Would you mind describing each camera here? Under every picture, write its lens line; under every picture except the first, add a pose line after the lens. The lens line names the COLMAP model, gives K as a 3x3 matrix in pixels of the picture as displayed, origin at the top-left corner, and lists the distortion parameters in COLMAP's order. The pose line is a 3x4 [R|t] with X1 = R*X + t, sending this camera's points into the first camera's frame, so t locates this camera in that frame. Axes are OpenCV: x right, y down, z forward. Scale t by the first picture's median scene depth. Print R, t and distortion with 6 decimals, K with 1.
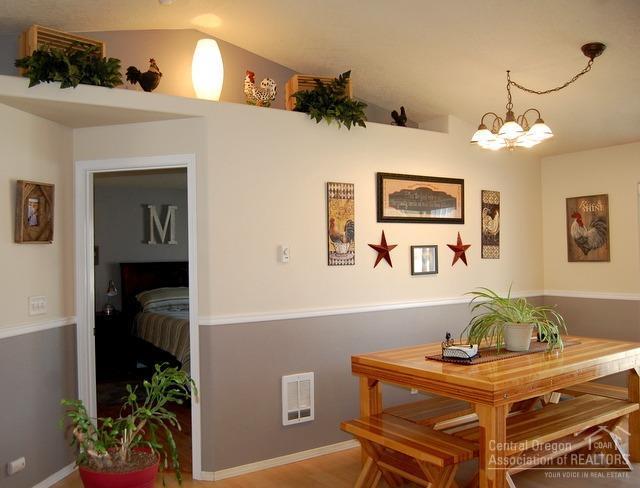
lens RADIAL K [[613.9, 0, 320.0], [0, 613.9, 244.0], [0, 0, 1]] dist [-0.070948, 0.005877]
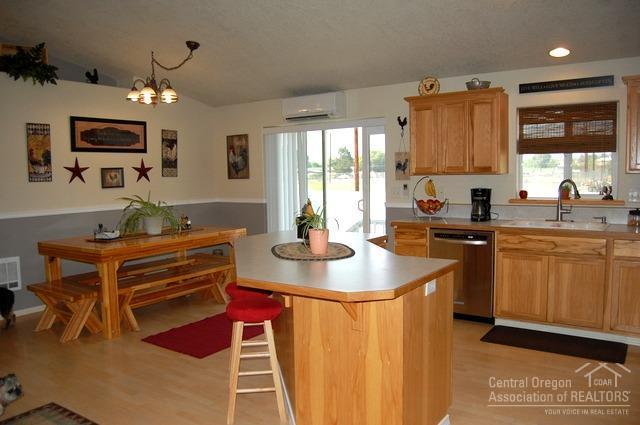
lens RADIAL K [[496.3, 0, 320.0], [0, 496.3, 212.5], [0, 0, 1]] dist [-0.067773, 0.008164]
pose [[0.925872, -0.029544, 0.376680, 0.187809], [-0.005174, 0.995853, 0.090826, -0.000135], [-0.377801, -0.086042, 0.921880, -0.262005]]
